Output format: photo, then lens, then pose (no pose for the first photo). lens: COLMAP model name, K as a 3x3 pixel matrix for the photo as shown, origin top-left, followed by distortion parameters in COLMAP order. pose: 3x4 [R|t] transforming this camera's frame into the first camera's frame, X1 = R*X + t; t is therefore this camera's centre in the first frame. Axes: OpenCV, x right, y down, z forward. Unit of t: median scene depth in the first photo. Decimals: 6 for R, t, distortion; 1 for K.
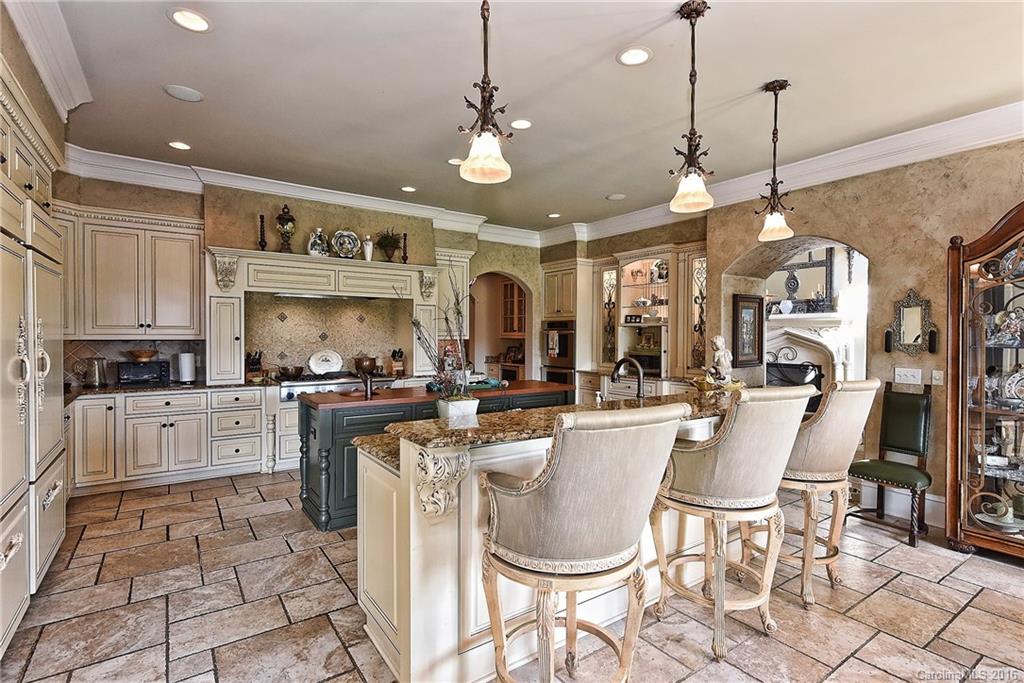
lens RADIAL K [[496.6, 0, 512.6], [0, 496.6, 341.7], [0, 0, 1]] dist [0.000478, 0.000192]
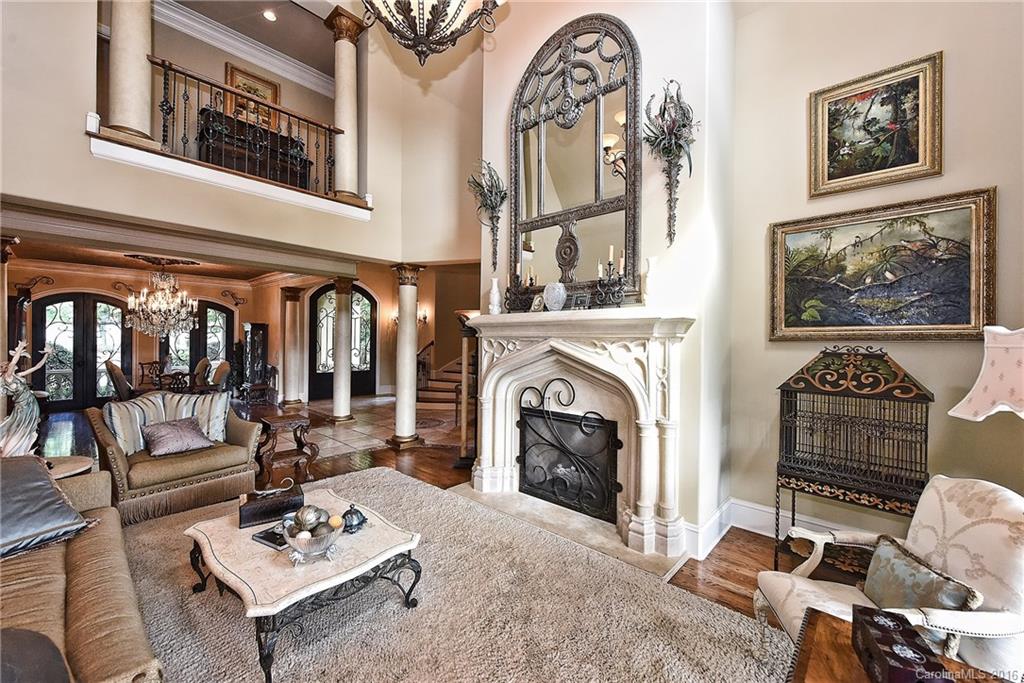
lens RADIAL K [[405.2, 0, 512.5], [0, 405.2, 341.0], [0, 0, 1]] dist [0.000313, 0.000012]
pose [[0.977195, 0.006348, 0.212249, 0.442741], [-0.003349, 0.999889, -0.014485, -0.021735], [-0.212317, 0.013444, 0.977108, 0.646334]]
